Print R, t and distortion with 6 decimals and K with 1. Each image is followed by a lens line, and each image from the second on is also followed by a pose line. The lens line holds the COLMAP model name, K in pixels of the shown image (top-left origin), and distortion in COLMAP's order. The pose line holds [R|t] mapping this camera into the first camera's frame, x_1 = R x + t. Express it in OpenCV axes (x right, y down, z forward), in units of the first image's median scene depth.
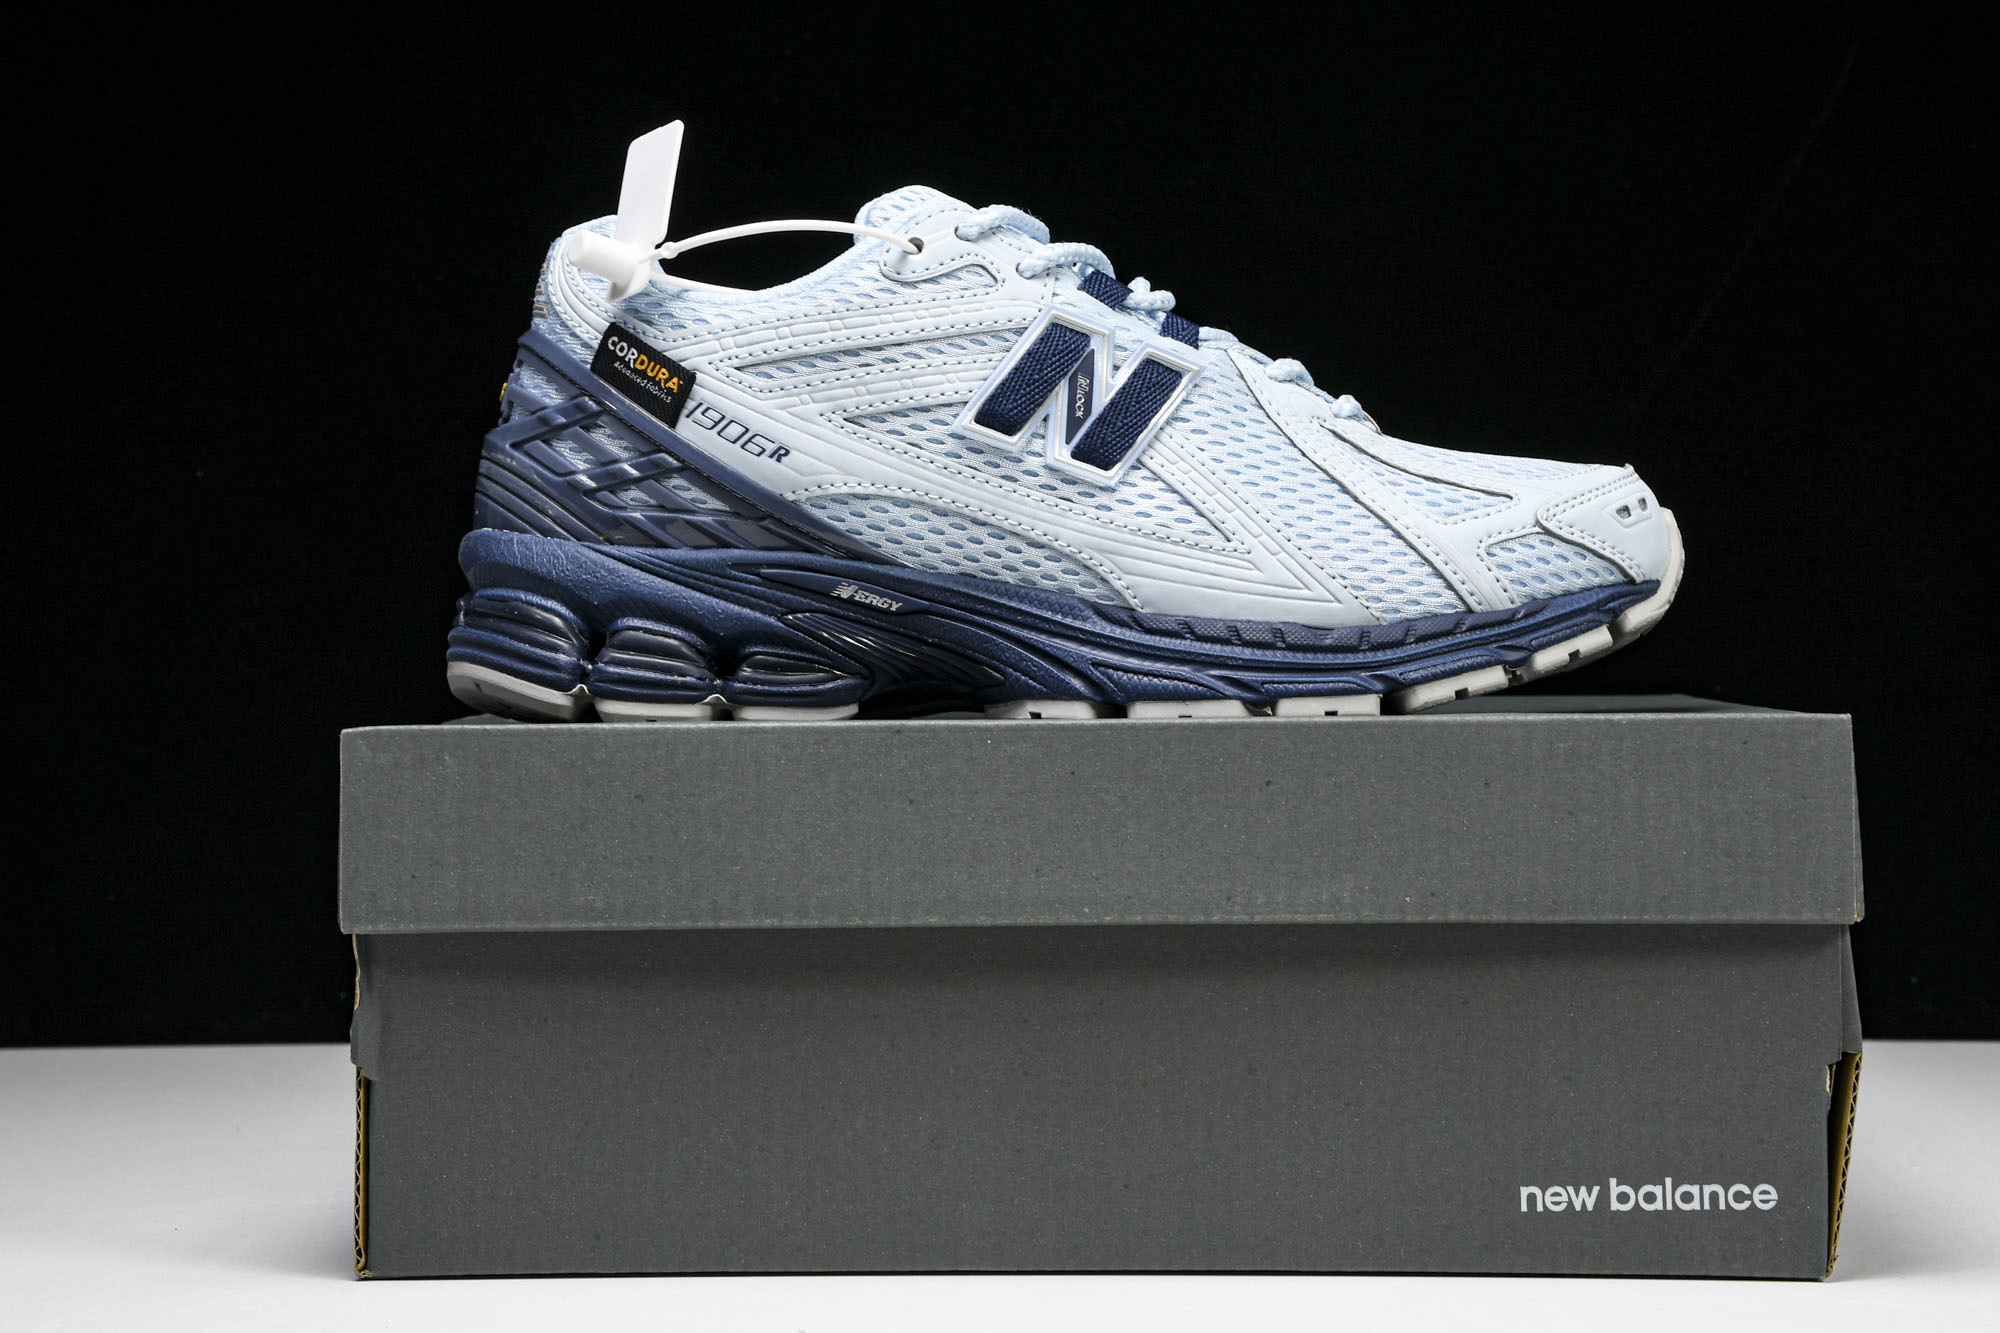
lens RADIAL K [[3624.8, 0, 965.0], [0, 3624.8, 642.8], [0, 0, 1]] dist [0.207001, 0.000000]
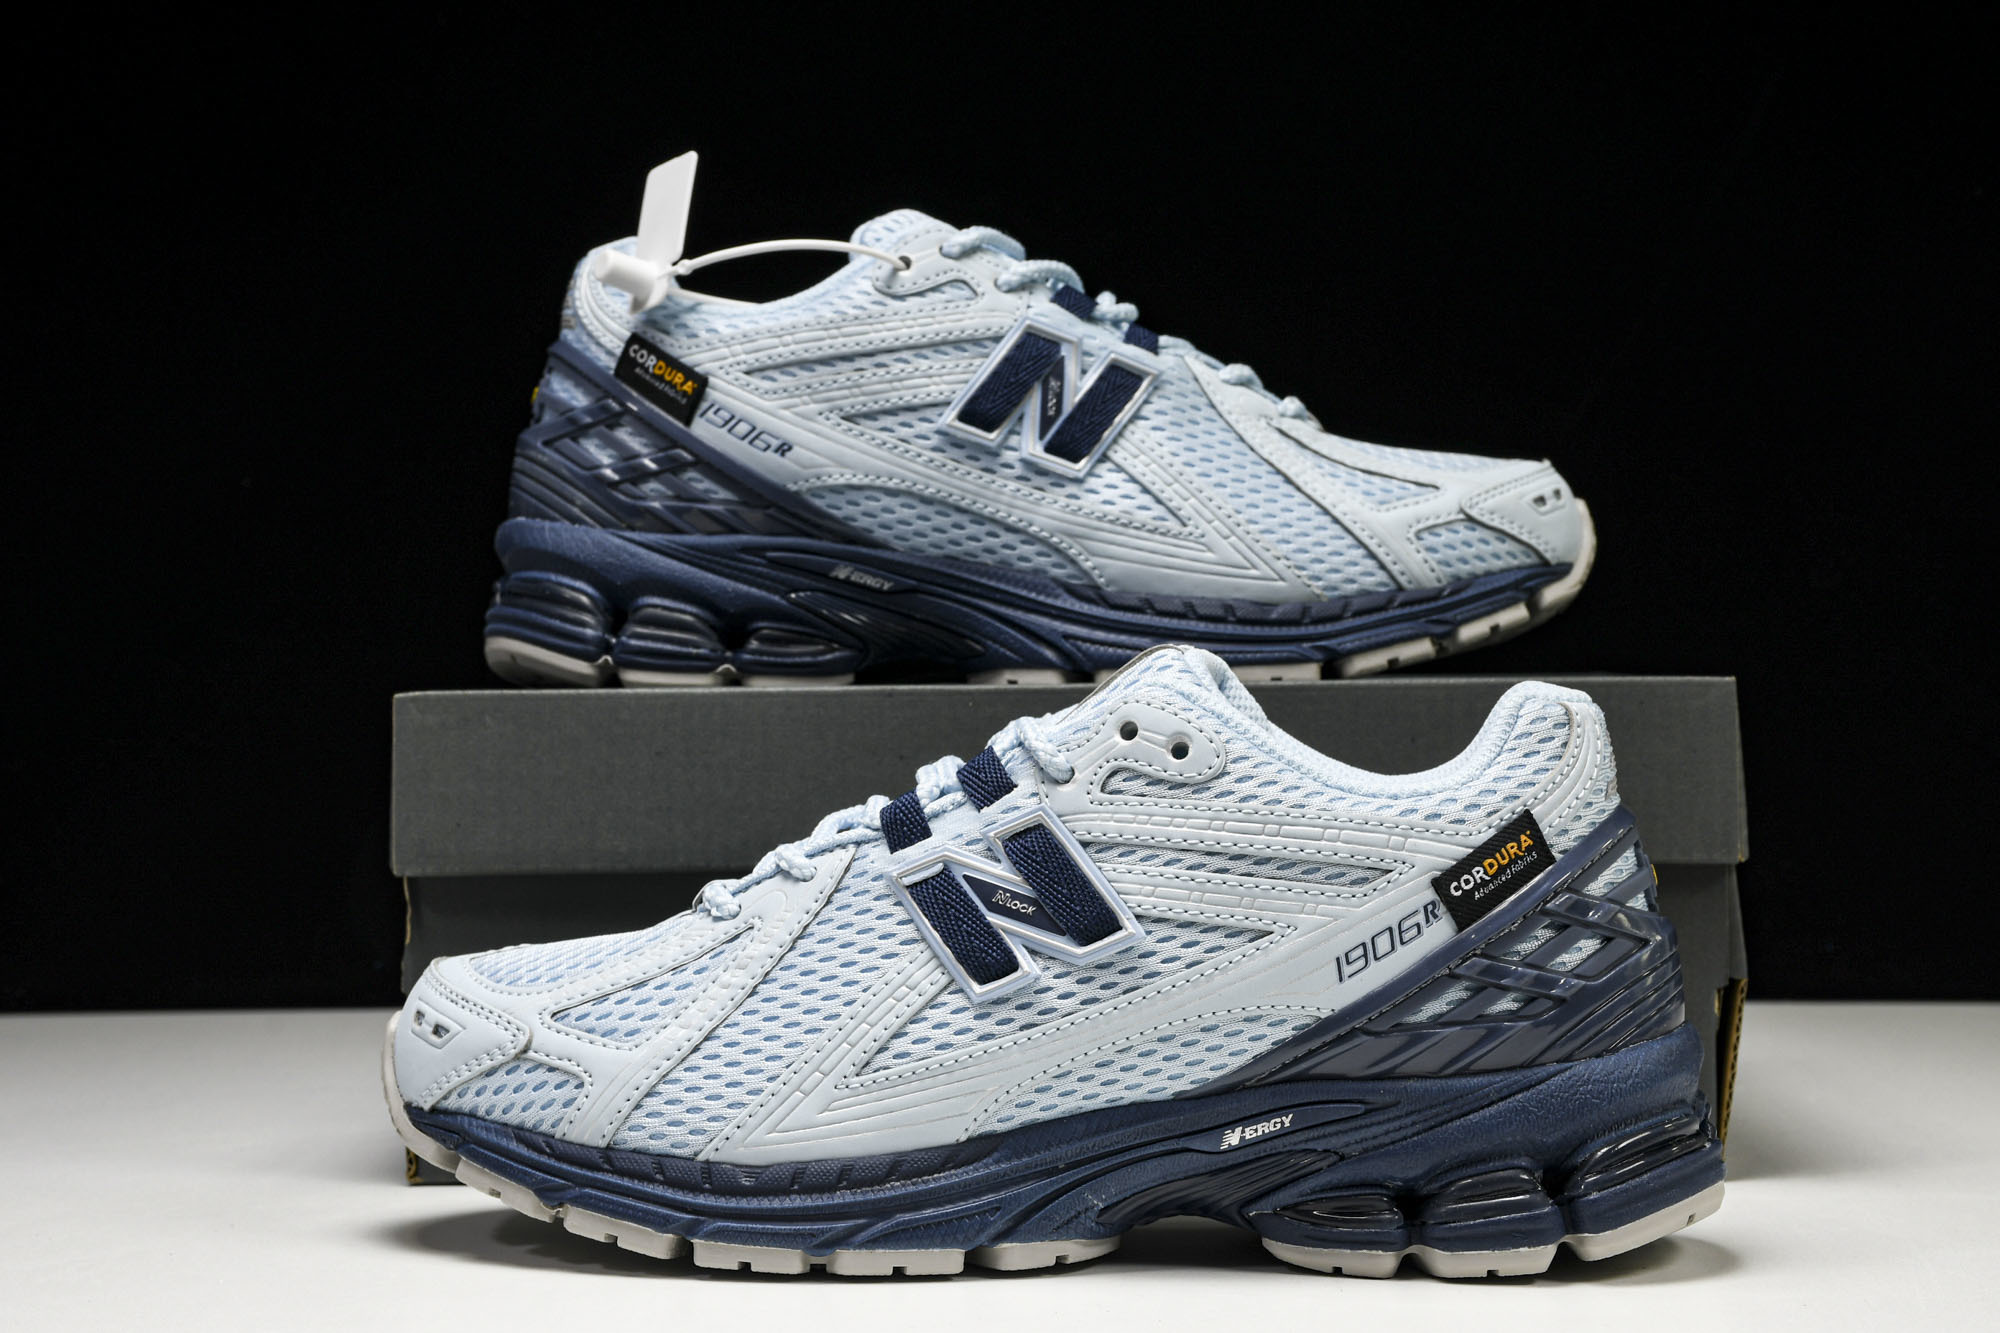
lens RADIAL K [[3624.8, 0, 957.1], [0, 3624.8, 657.7], [0, 0, 1]] dist [0.207001, 0.000000]
pose [[0.999989, -0.001411, -0.004530, 0.007464], [0.001392, 0.999990, -0.004271, 0.017049], [0.004536, 0.004264, 0.999981, -0.117718]]
